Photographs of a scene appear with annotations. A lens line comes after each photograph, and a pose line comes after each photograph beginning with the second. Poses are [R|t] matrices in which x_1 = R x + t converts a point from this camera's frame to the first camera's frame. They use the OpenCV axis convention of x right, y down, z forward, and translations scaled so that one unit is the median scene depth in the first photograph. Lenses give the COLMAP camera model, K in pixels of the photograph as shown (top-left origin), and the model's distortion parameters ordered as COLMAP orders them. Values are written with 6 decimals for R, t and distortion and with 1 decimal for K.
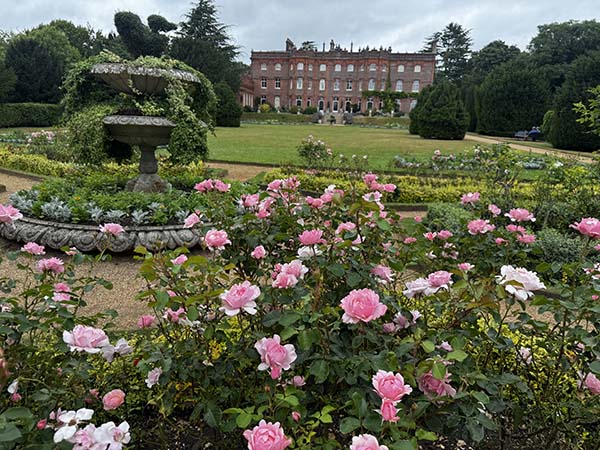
lens RADIAL K [[424.3, 0, 302.3], [0, 424.3, 228.6], [0, 0, 1]] dist [0.043316, -0.039458]
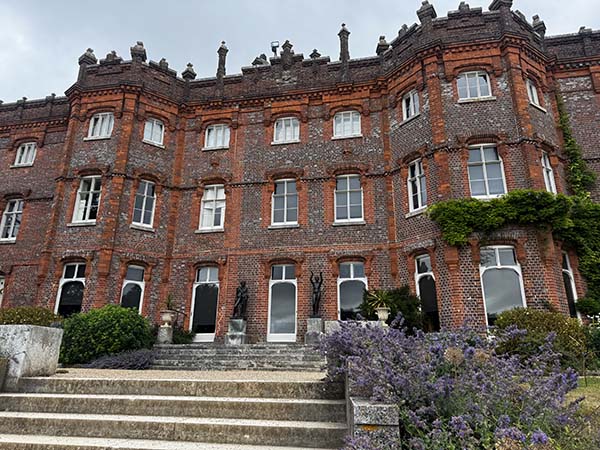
lens RADIAL K [[424.3, 0, 297.3], [0, 424.3, 225.0], [0, 0, 1]] dist [0.043316, -0.039458]
pose [[0.999442, -0.028547, 0.017359, 0.087812], [0.033411, 0.854316, -0.518680, -0.240200], [-0.000023, 0.518970, 0.854792, 0.886088]]
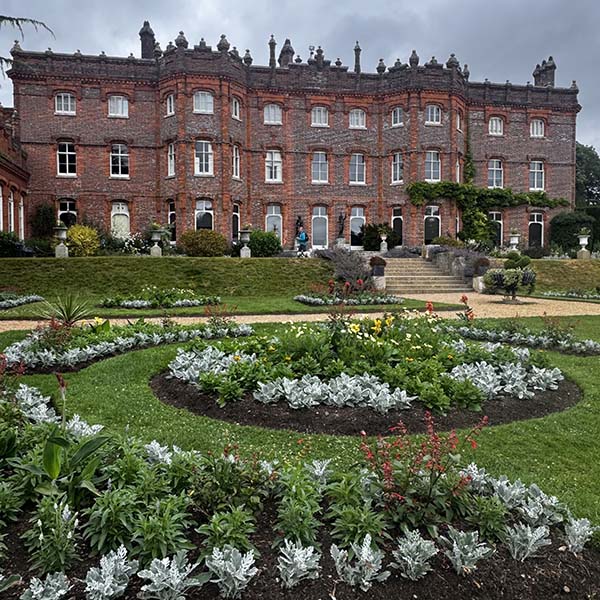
lens RADIAL K [[531.5, 0, 301.6], [0, 531.5, 301.9], [0, 0, 1]] dist [-0.009003, 0.007803]
pose [[0.926857, -0.059276, 0.370706, -0.088905], [0.124870, 0.979909, -0.155516, -0.188372], [-0.354040, 0.190431, 0.915637, 0.696463]]
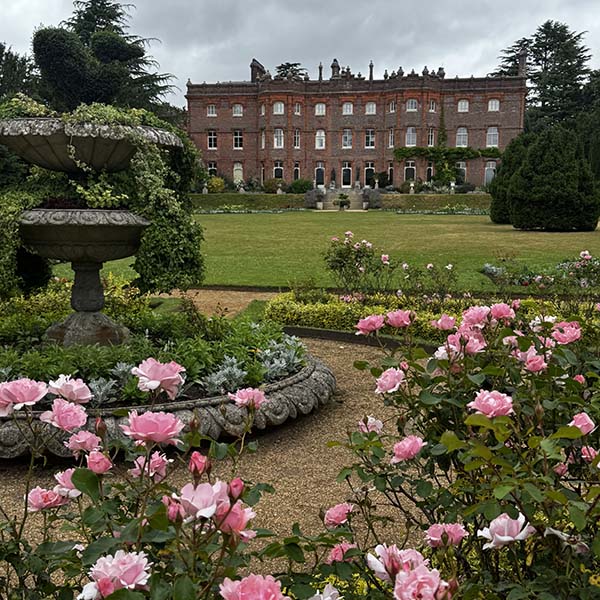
lens RADIAL K [[808.4, 0, 303.2], [0, 808.4, 315.3], [0, 0, 1]] dist [0.096295, 0.000000]
pose [[0.999120, -0.035527, 0.022289, -0.006143], [0.037814, 0.992946, -0.112372, 0.000206], [-0.018140, 0.113116, 0.993416, -0.002091]]
